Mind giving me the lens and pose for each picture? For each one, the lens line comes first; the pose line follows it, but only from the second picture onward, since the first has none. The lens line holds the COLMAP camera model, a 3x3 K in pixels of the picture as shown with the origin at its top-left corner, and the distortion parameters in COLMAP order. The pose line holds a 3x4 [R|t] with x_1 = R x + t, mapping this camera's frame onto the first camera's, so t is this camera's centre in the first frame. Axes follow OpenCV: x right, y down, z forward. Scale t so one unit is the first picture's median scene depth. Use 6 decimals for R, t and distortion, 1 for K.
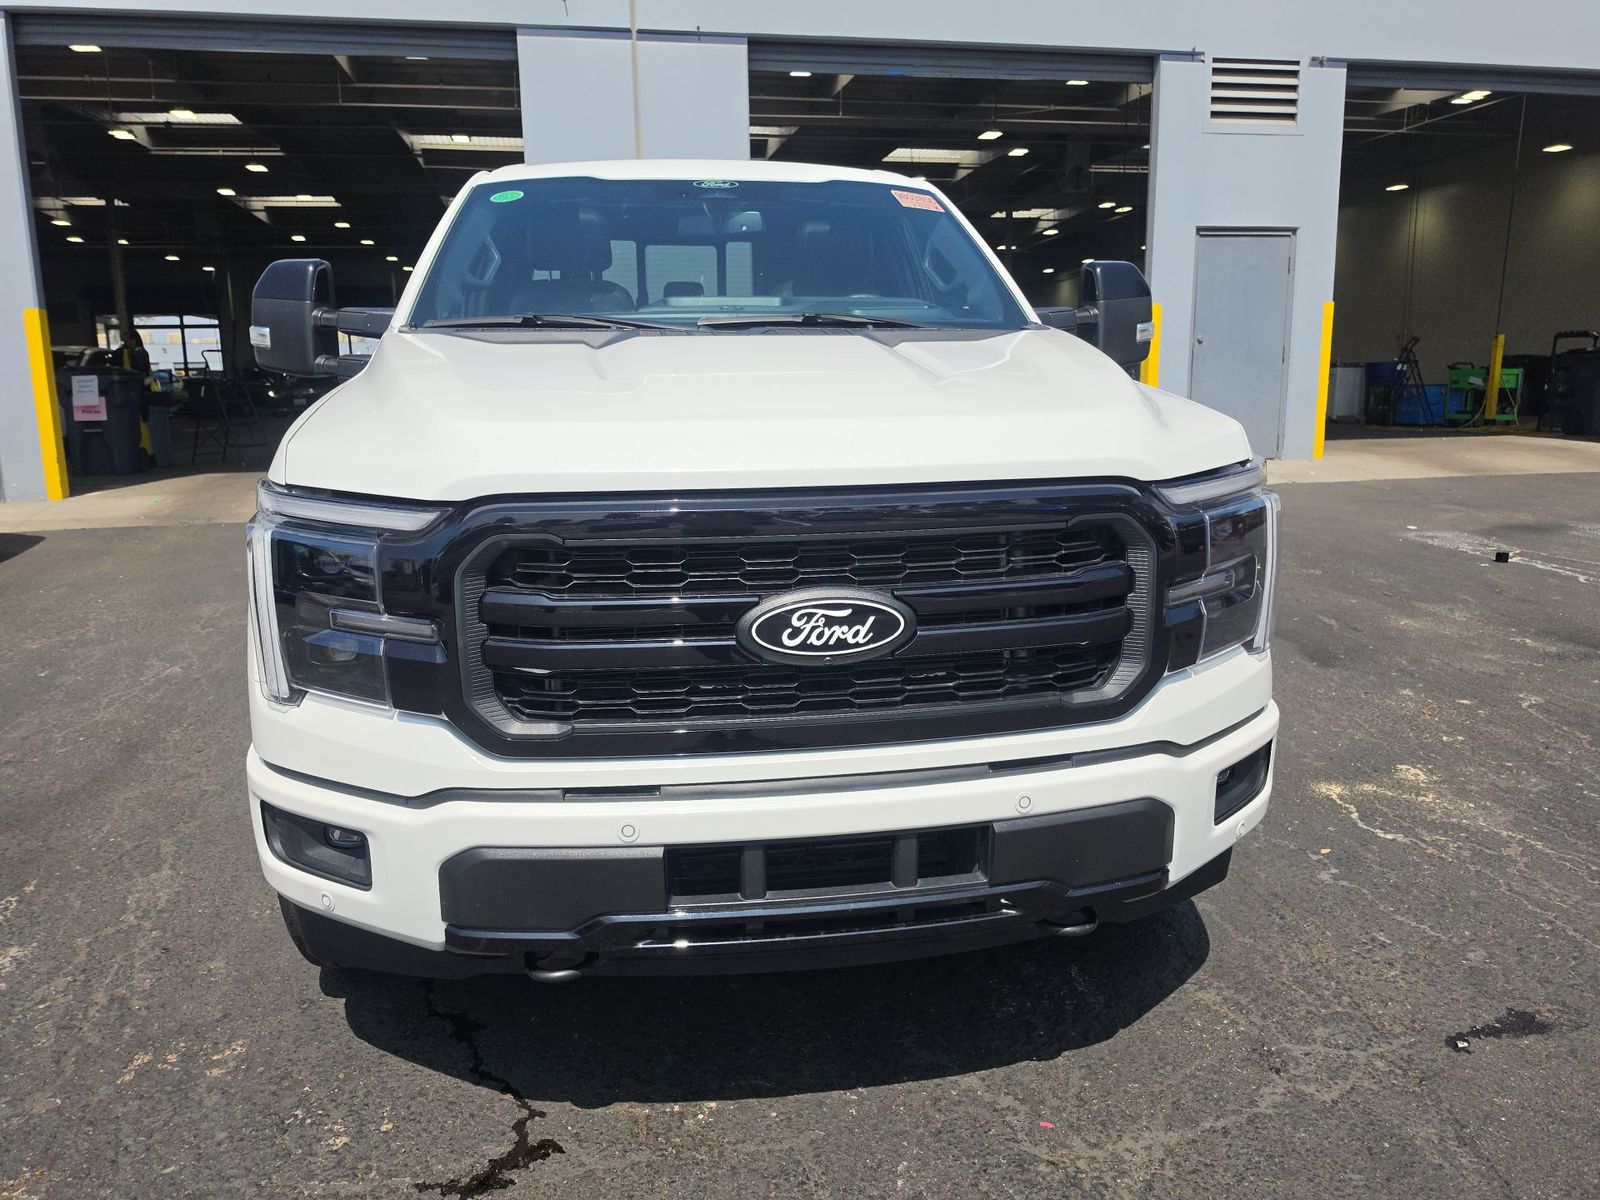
lens RADIAL K [[1138.2, 0, 800.0], [0, 1138.2, 600.0], [0, 0, 1]] dist [-0.018654, 0.001105]
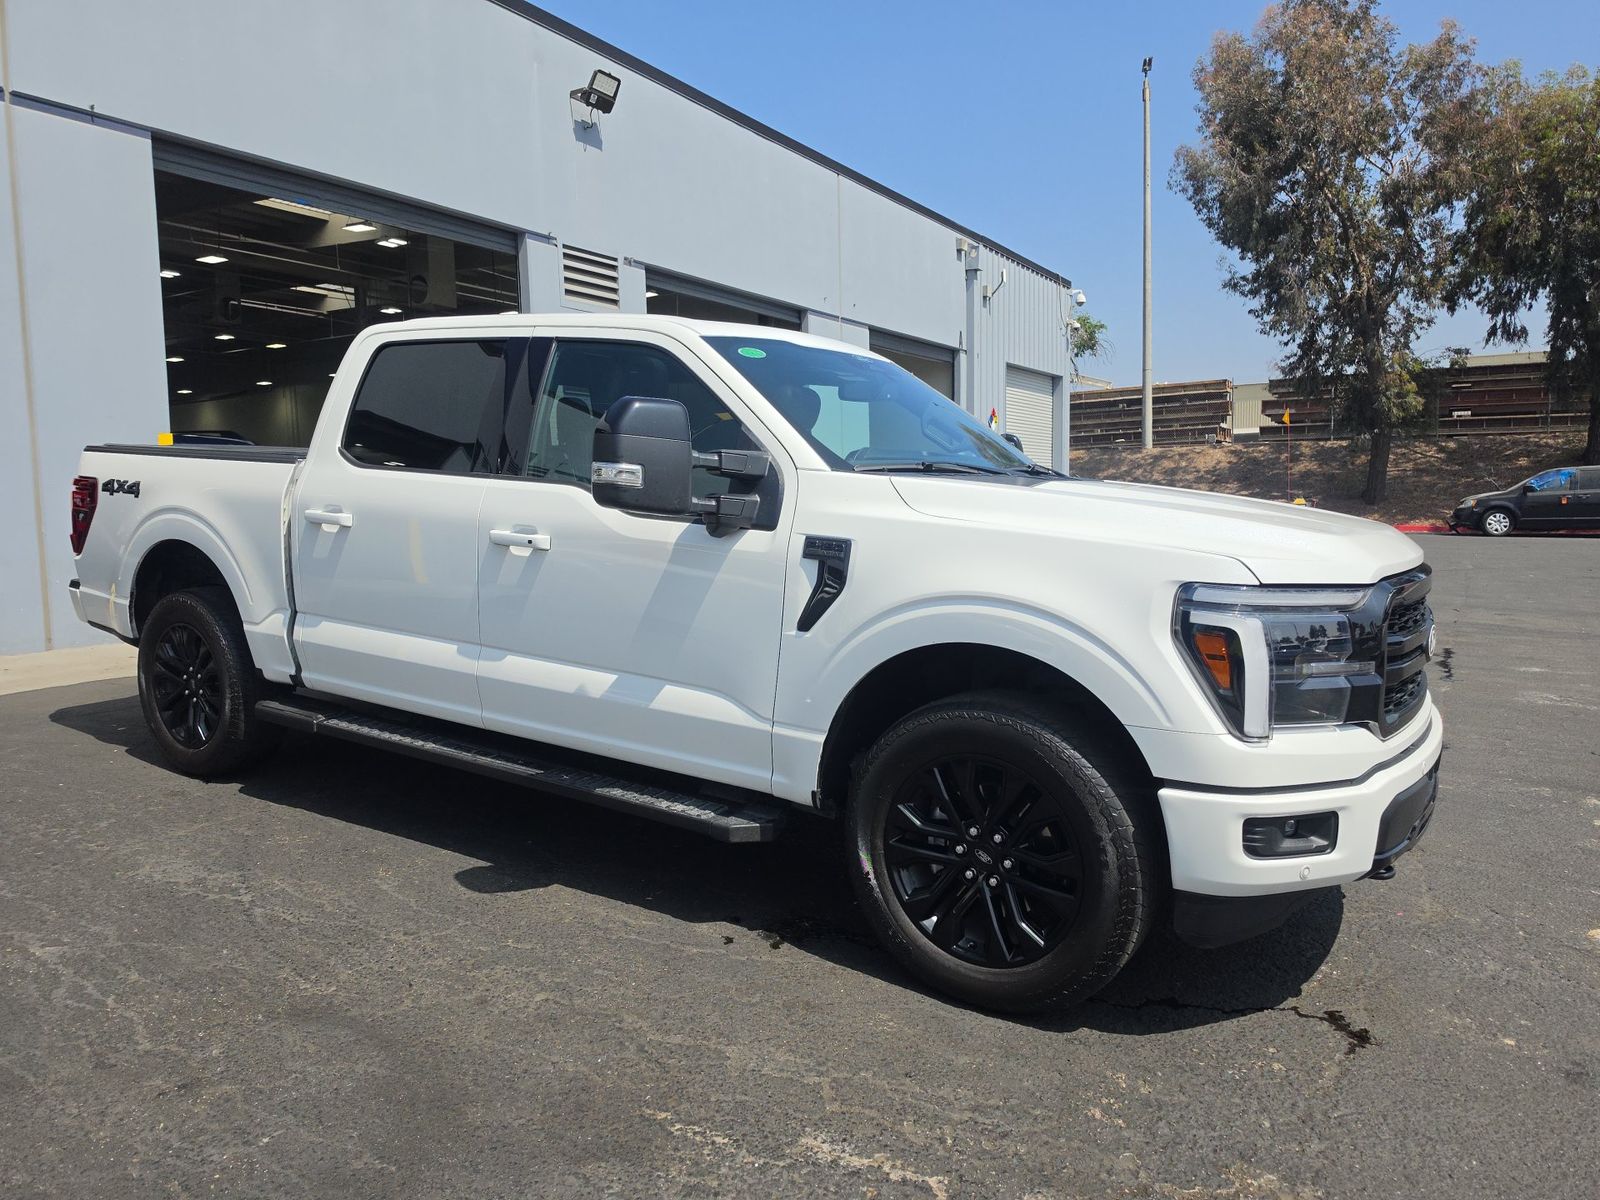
lens RADIAL K [[1128.9, 0, 832.7], [0, 1128.9, 612.2], [0, 0, 1]] dist [0.029547, -0.041634]
pose [[0.643414, -0.070126, 0.762299, -0.403703], [0.152724, 0.987536, -0.038059, -0.020946], [-0.750129, 0.140910, 0.646105, 0.101256]]
